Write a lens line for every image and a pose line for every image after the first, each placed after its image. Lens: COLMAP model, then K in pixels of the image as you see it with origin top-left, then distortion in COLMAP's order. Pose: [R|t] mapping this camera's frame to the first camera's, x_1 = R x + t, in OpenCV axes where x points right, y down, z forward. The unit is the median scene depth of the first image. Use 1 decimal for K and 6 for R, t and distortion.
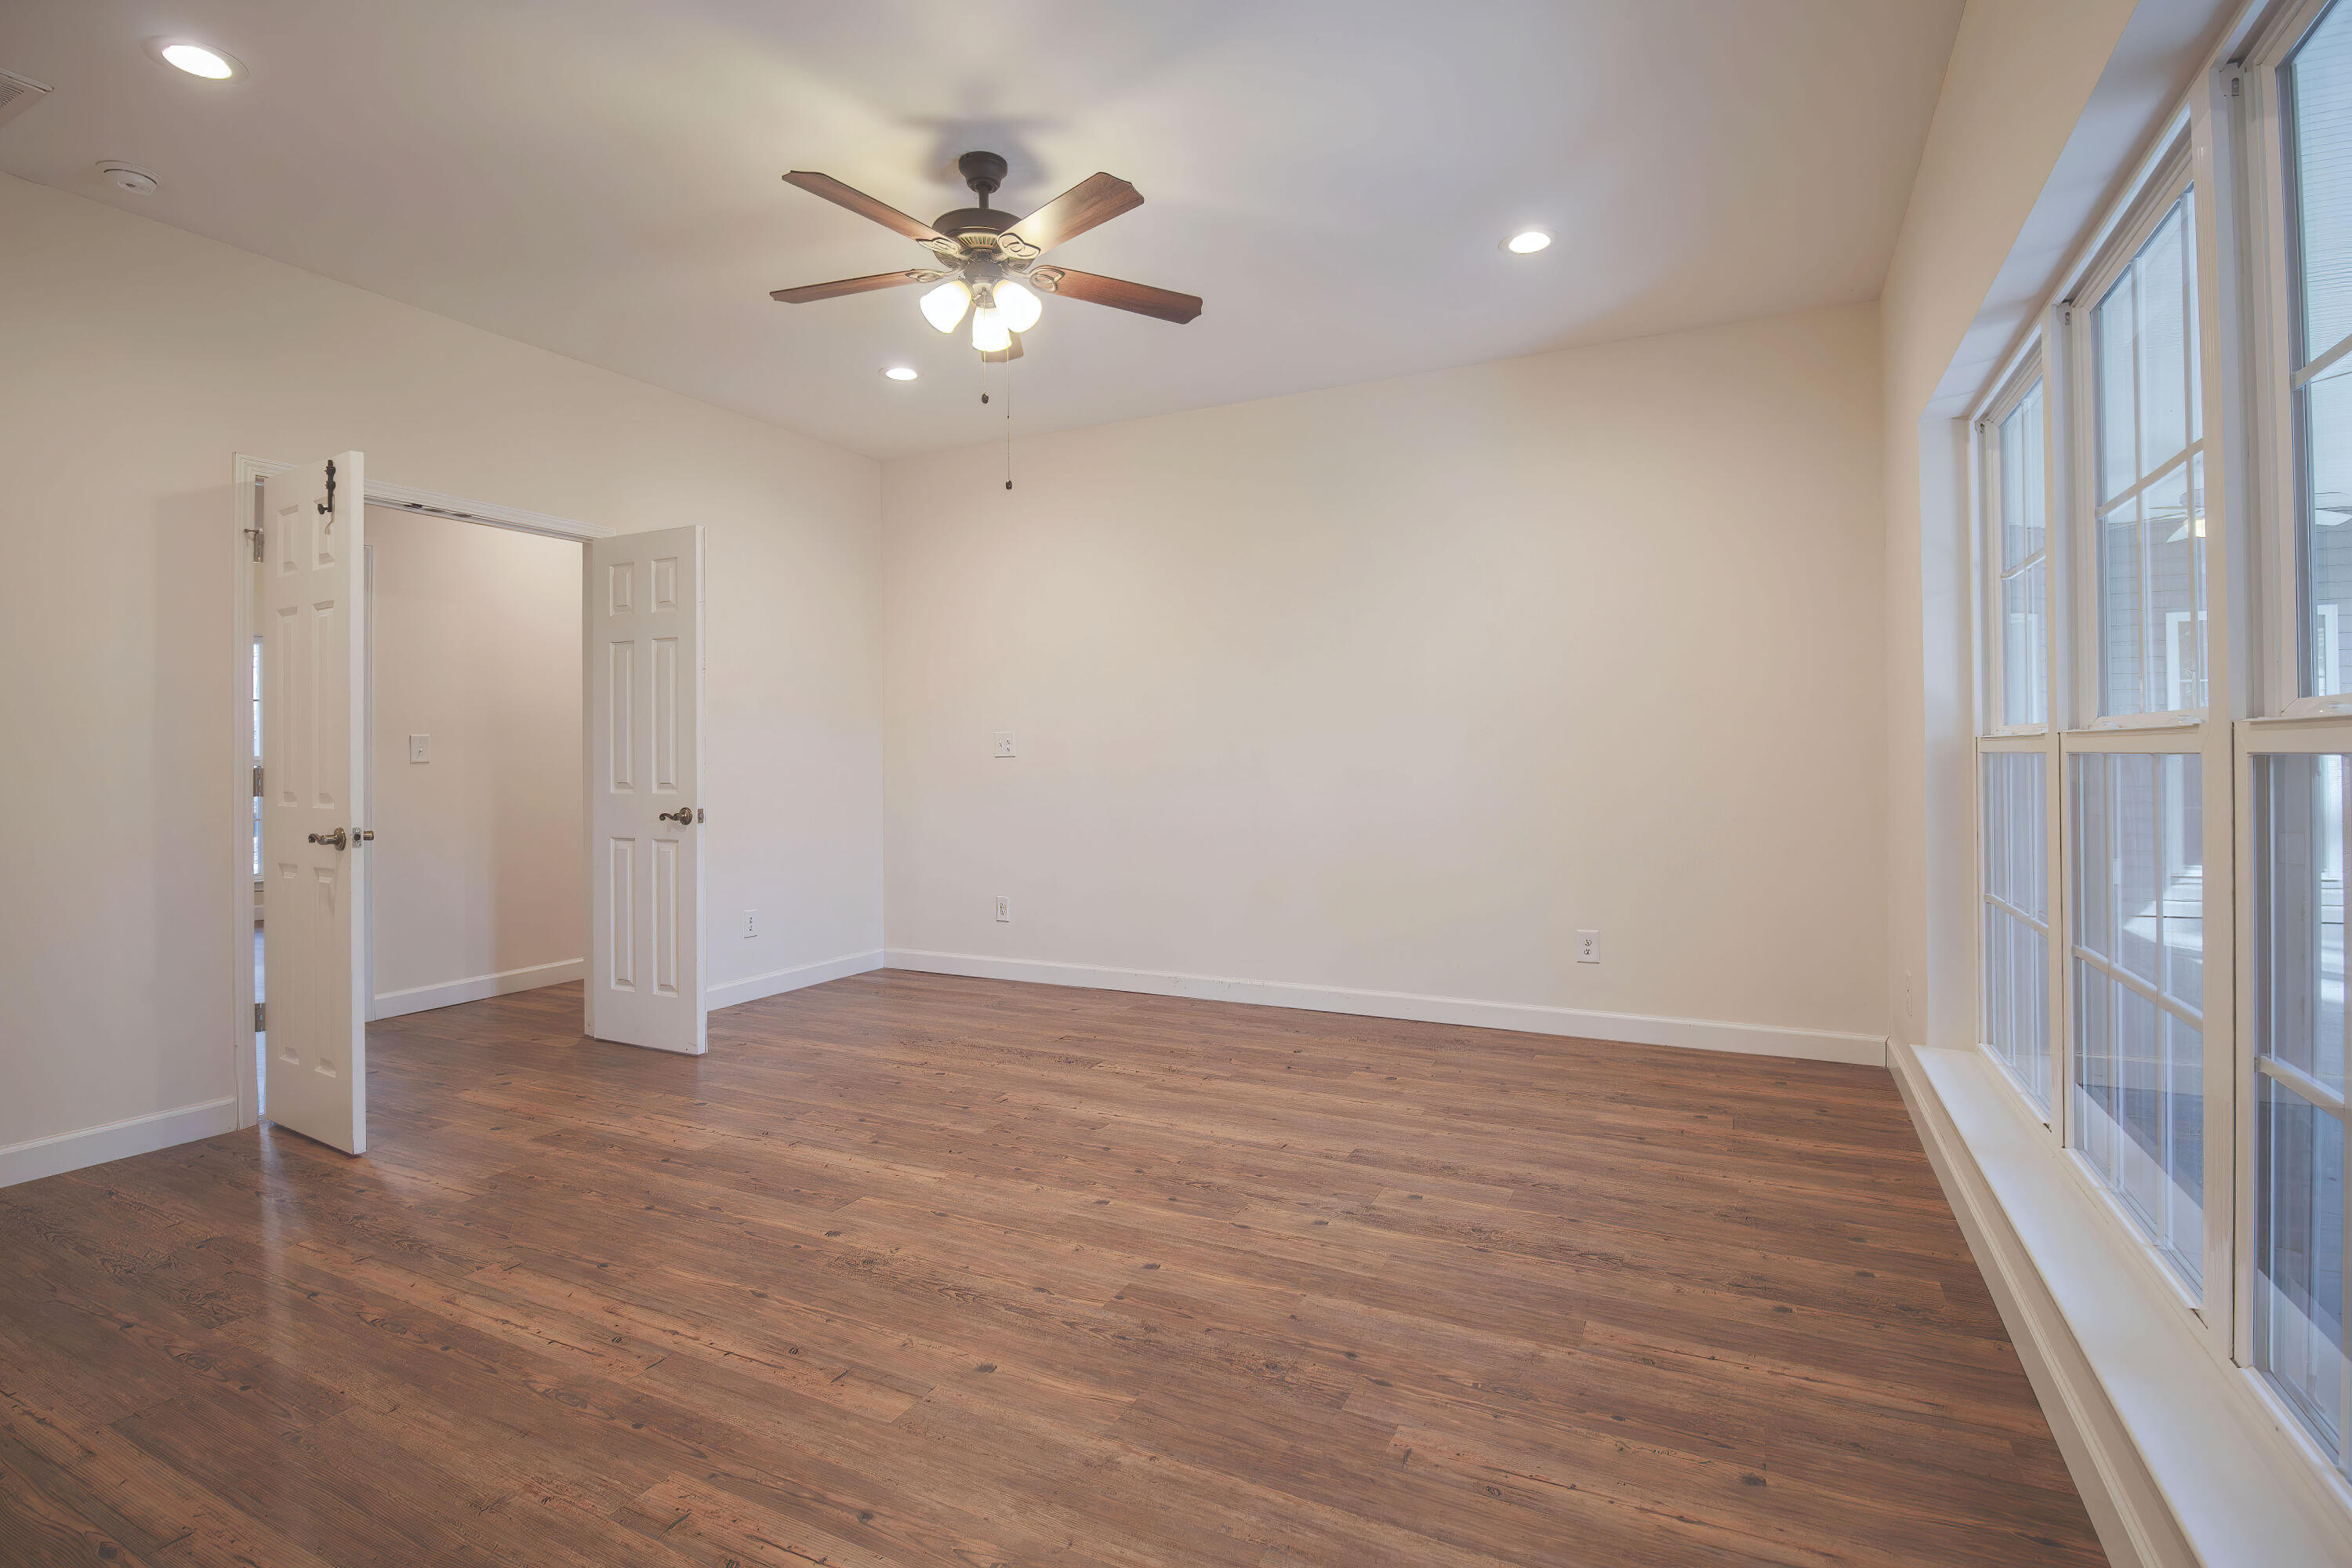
lens RADIAL K [[1121.5, 0, 1176.6], [0, 1121.5, 752.3], [0, 0, 1]] dist [0.005568, -0.015109]
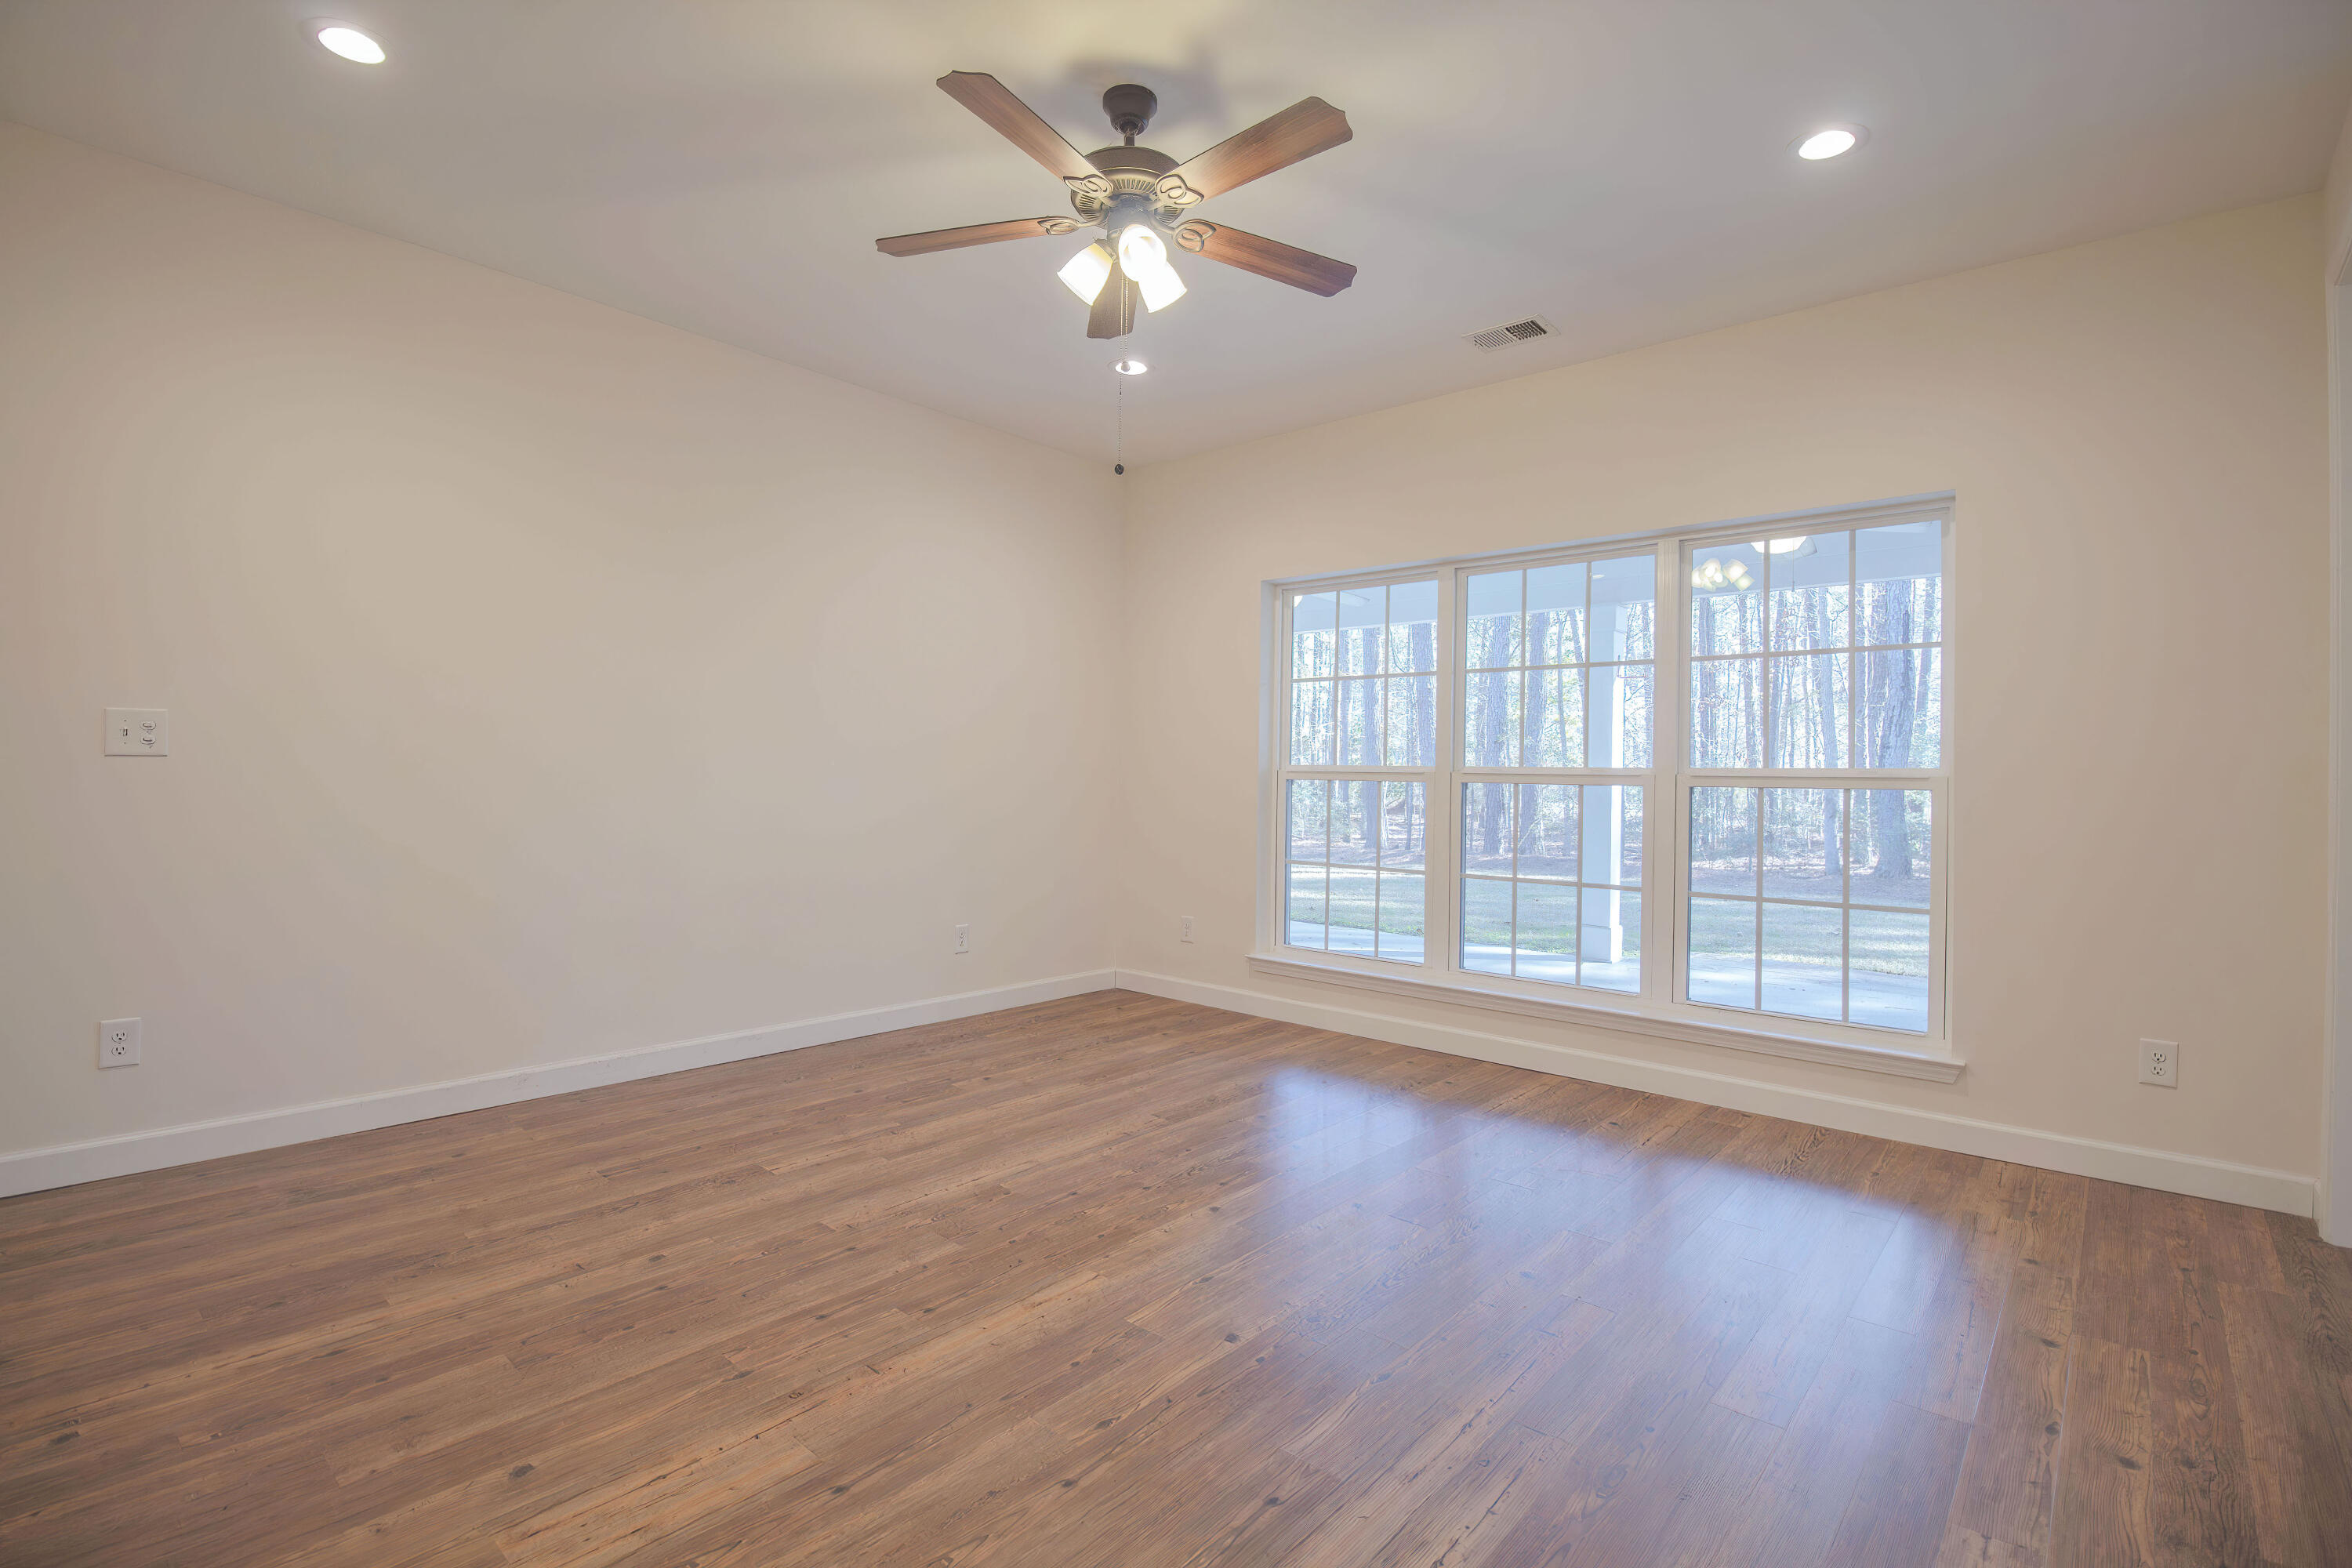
lens RADIAL K [[1091.8, 0, 1177.2], [0, 1091.8, 771.7], [0, 0, 1]] dist [0.003051, -0.014157]
pose [[0.247612, 0.015906, 0.968729, -0.977798], [-0.022319, 0.999694, -0.010710, 0.011486], [-0.968602, -0.018969, 0.247892, 0.738940]]
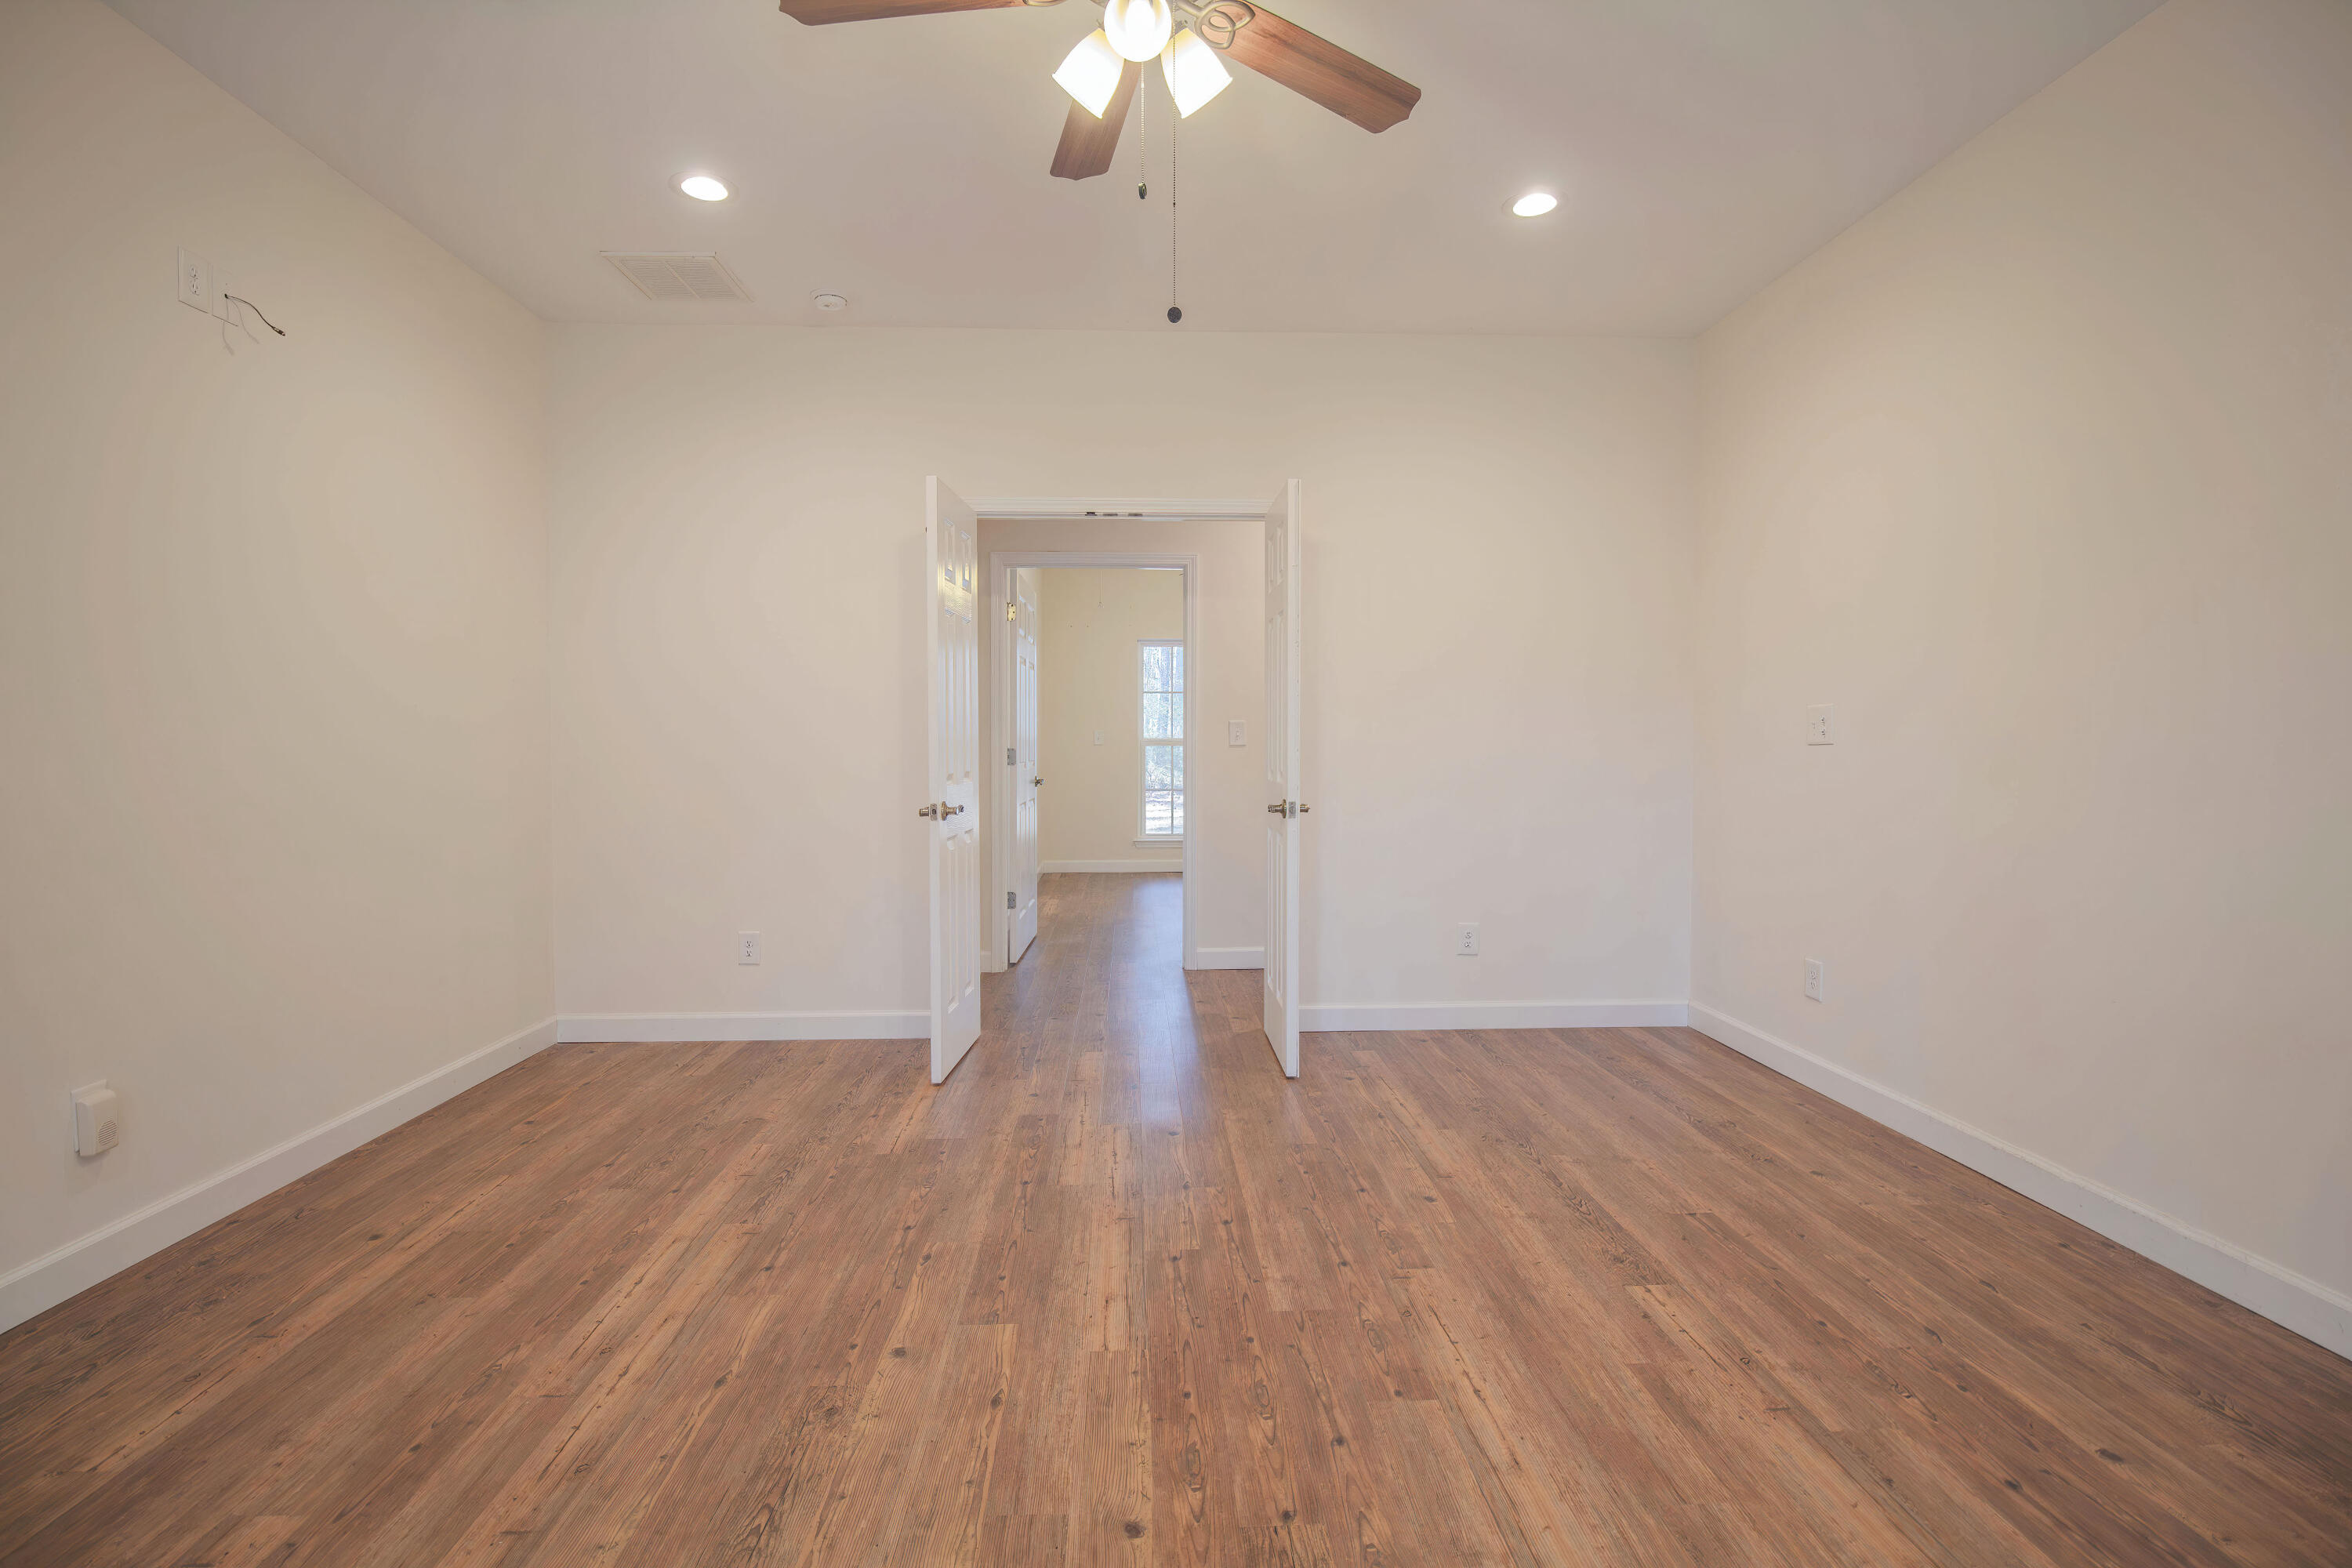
lens RADIAL K [[1091.8, 0, 1177.2], [0, 1091.8, 771.7], [0, 0, 1]] dist [0.003051, -0.014157]
pose [[0.488170, 0.030493, -0.872216, 0.389642], [0.000993, 0.999369, 0.035494, -0.005009], [0.872748, -0.018193, 0.487832, 0.703665]]
